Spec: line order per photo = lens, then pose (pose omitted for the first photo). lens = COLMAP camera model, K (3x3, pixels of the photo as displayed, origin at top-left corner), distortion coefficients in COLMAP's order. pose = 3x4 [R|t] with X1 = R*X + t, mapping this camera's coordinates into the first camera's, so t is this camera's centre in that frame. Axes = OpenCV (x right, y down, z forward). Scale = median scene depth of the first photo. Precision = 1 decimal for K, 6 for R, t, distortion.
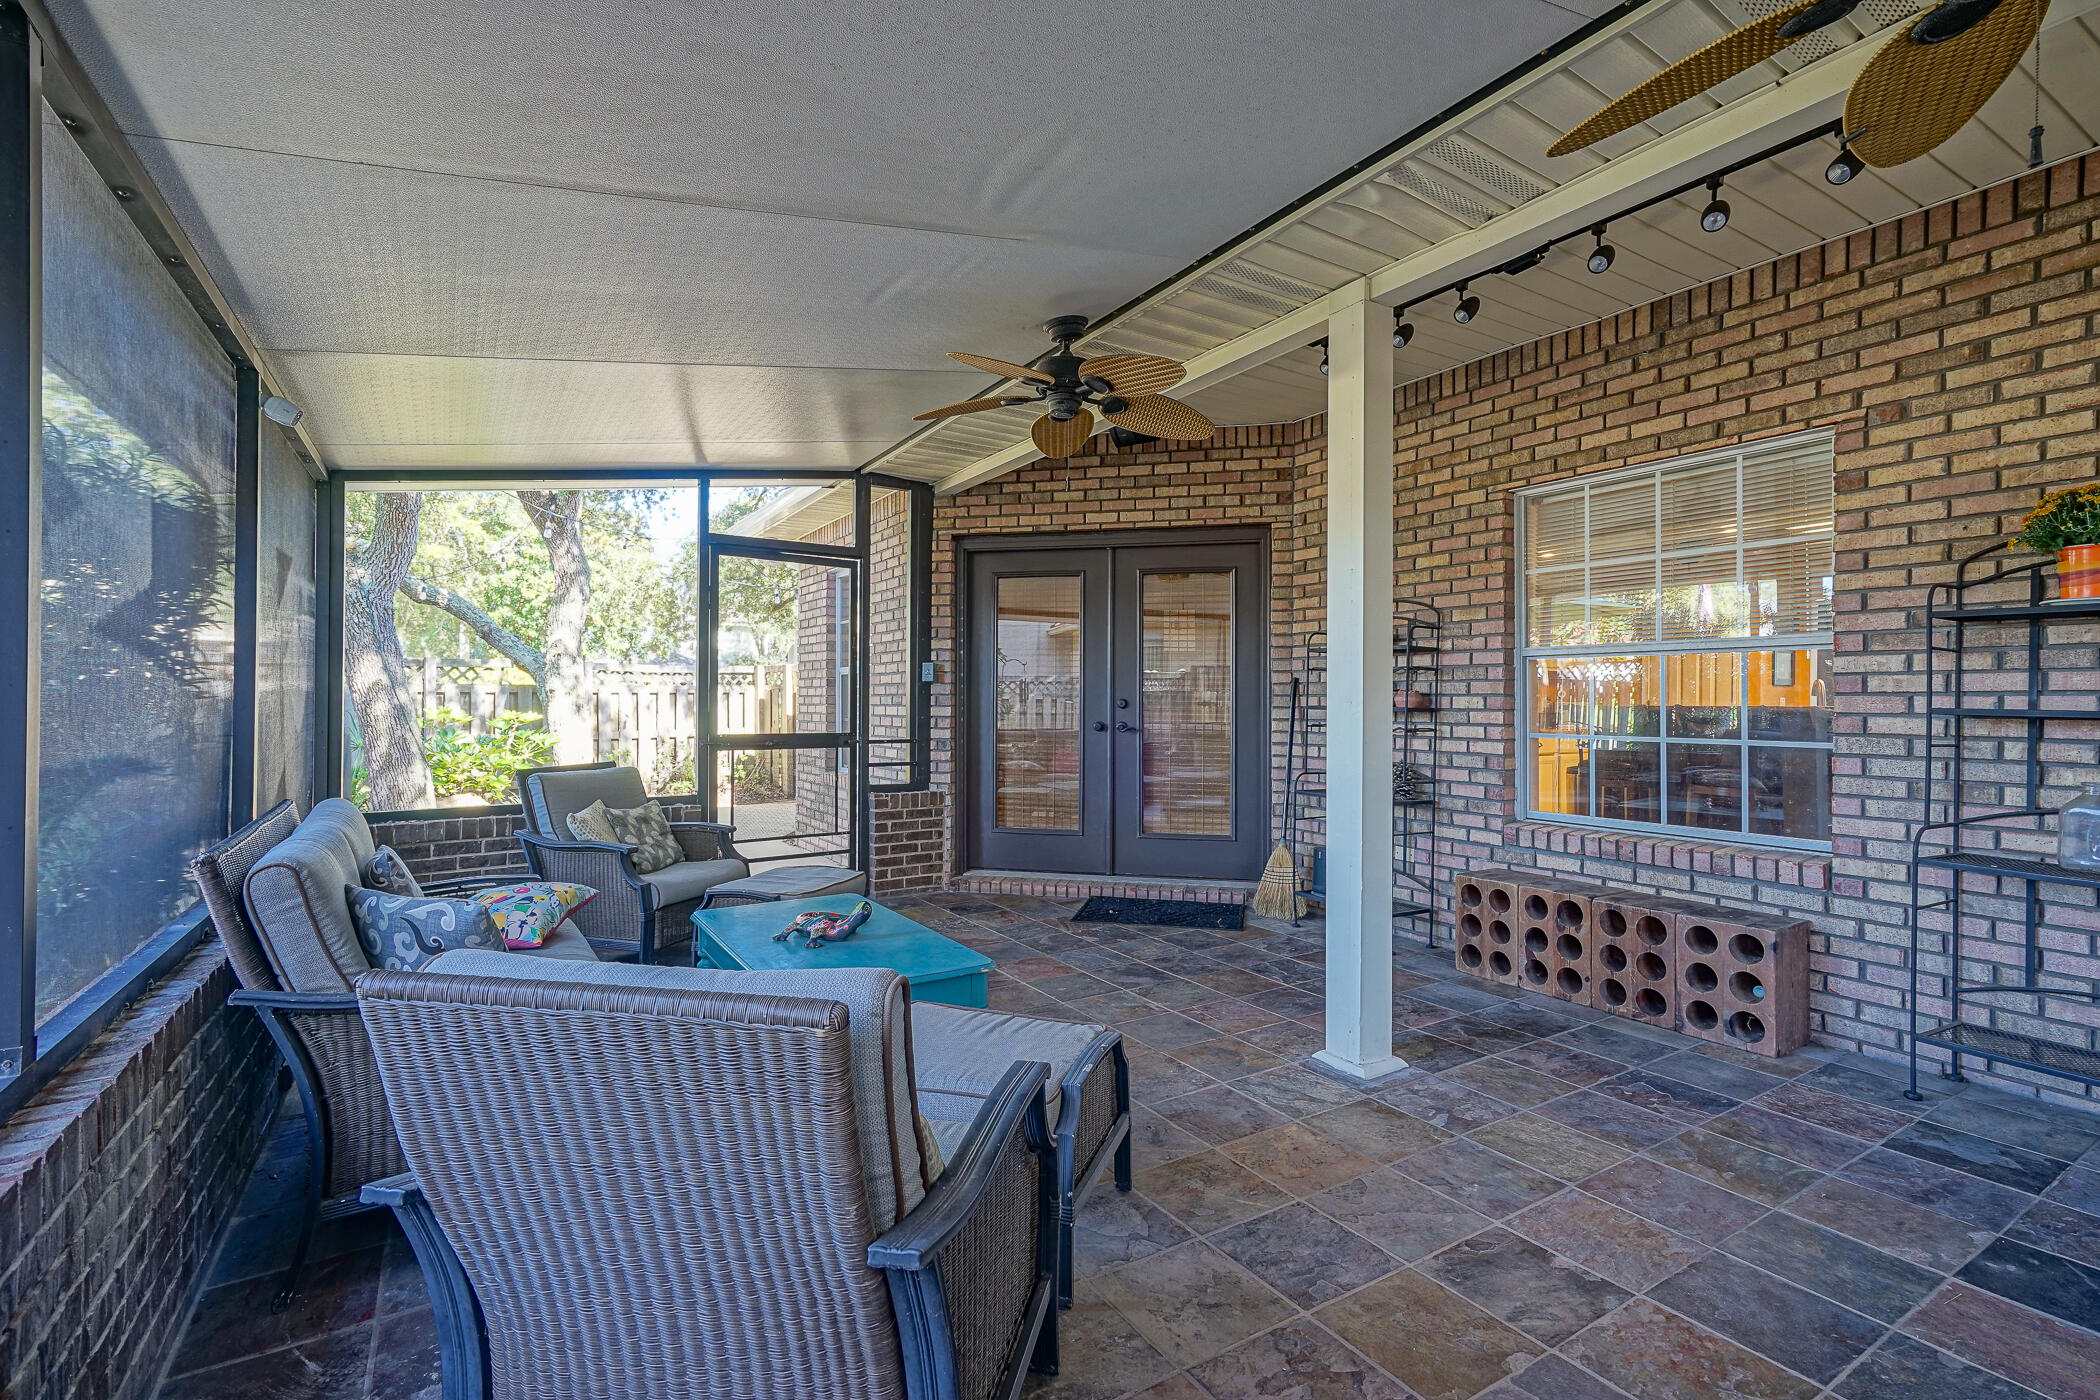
lens RADIAL K [[966.3, 0, 1048.9], [0, 966.3, 677.8], [0, 0, 1]] dist [-0.003802, 0.017425]
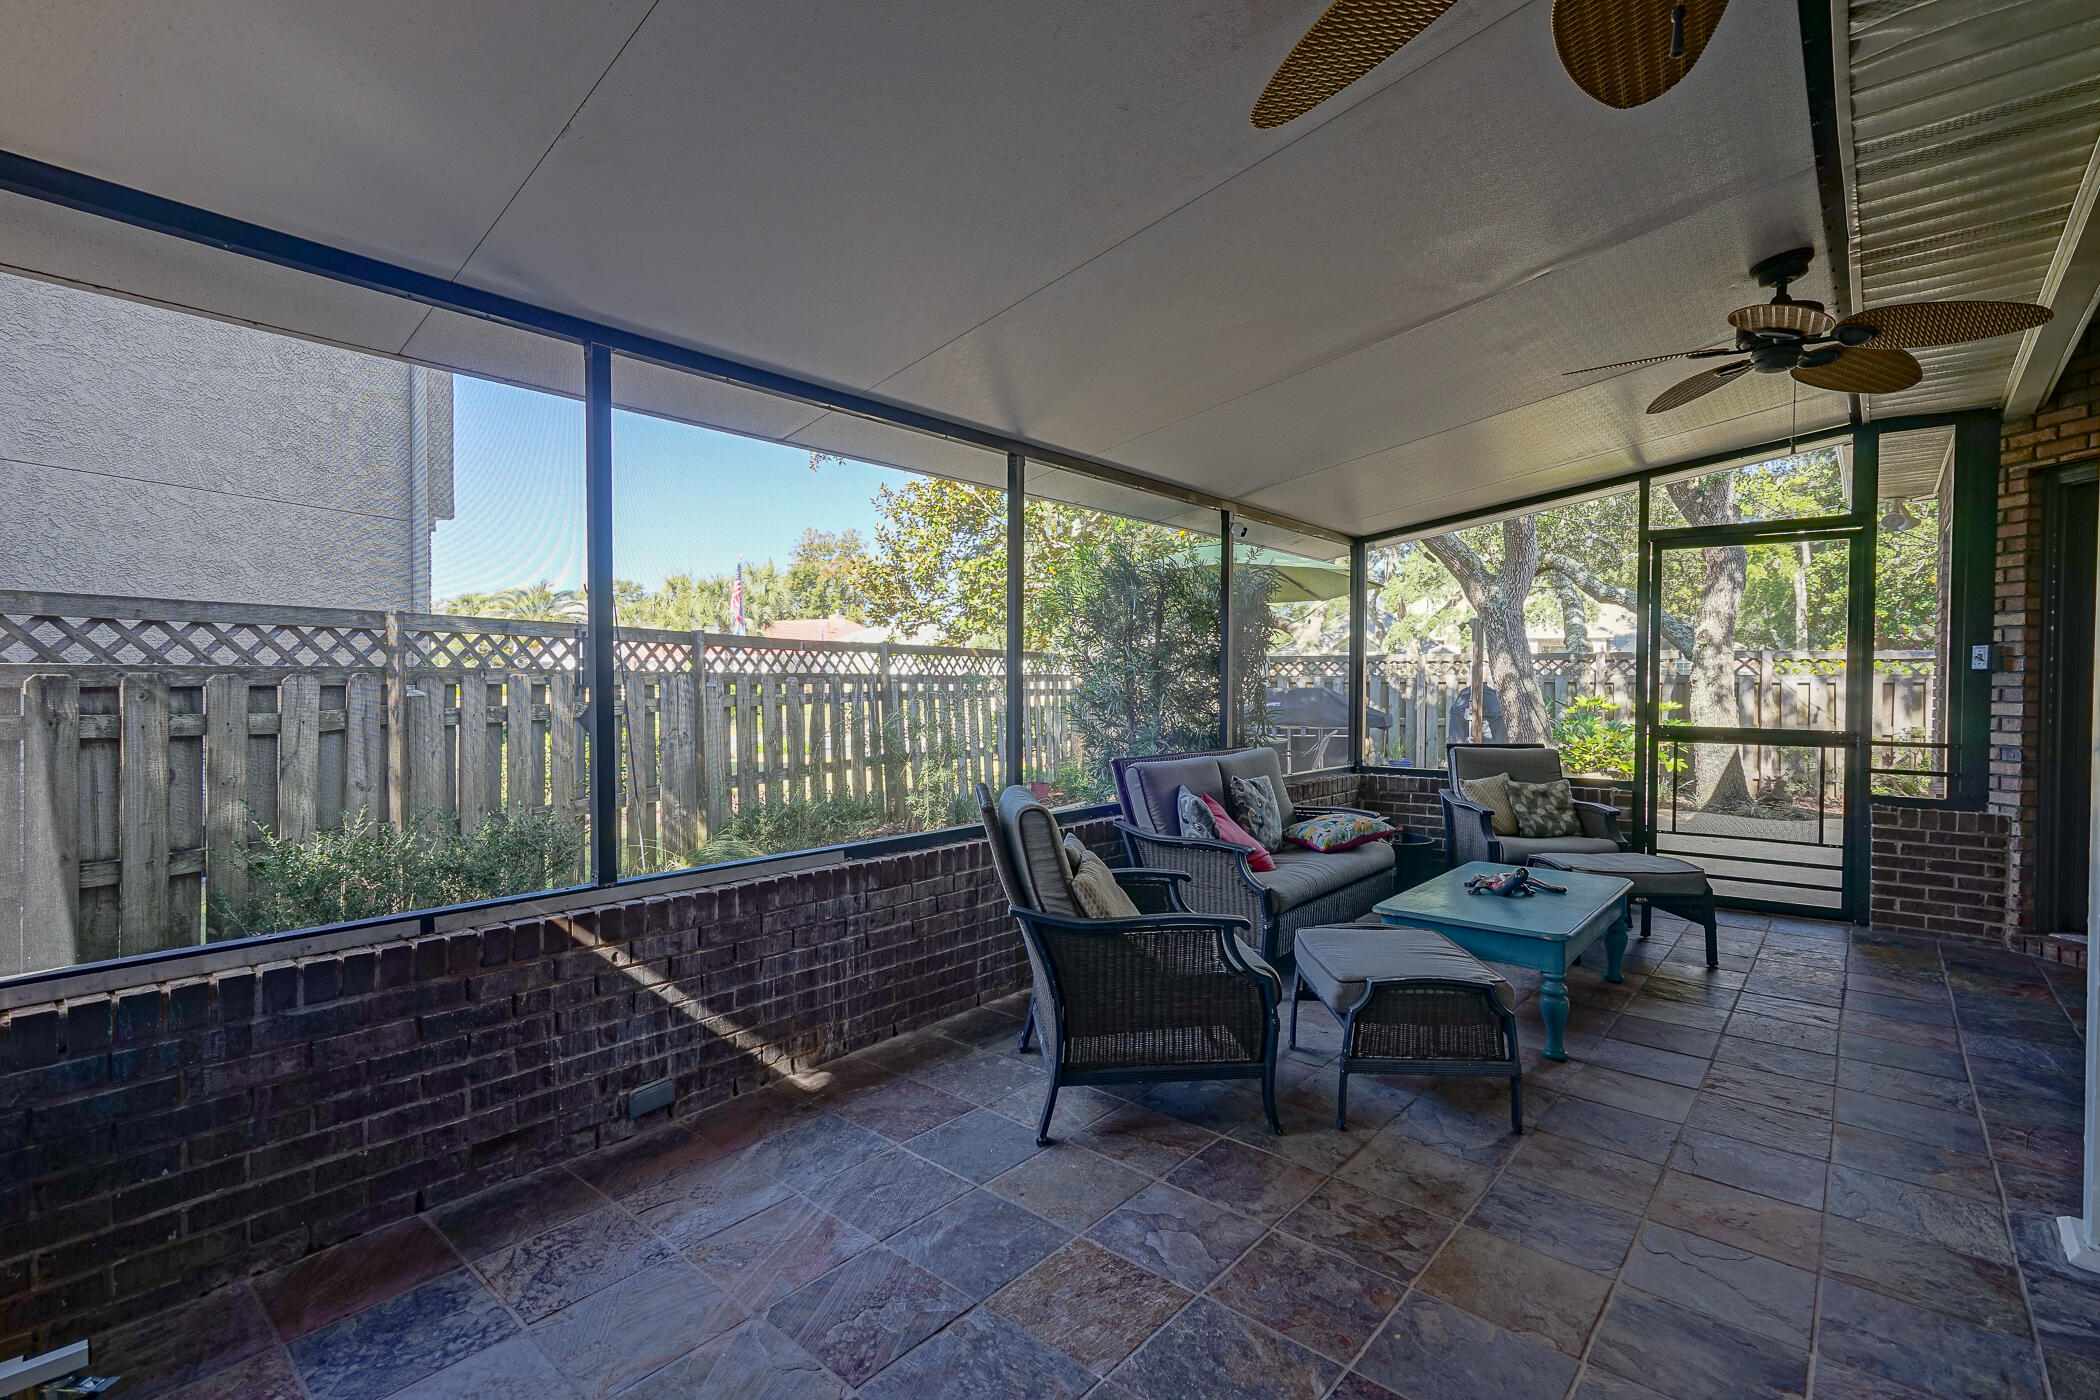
lens RADIAL K [[958.9, 0, 1045.8], [0, 958.9, 699.2], [0, 0, 1]] dist [0.001631, 0.019896]
pose [[0.308767, 0.016427, -0.950996, 0.381378], [0.017000, 0.999596, 0.022786, -0.003226], [0.950986, -0.023202, 0.308363, 0.057354]]
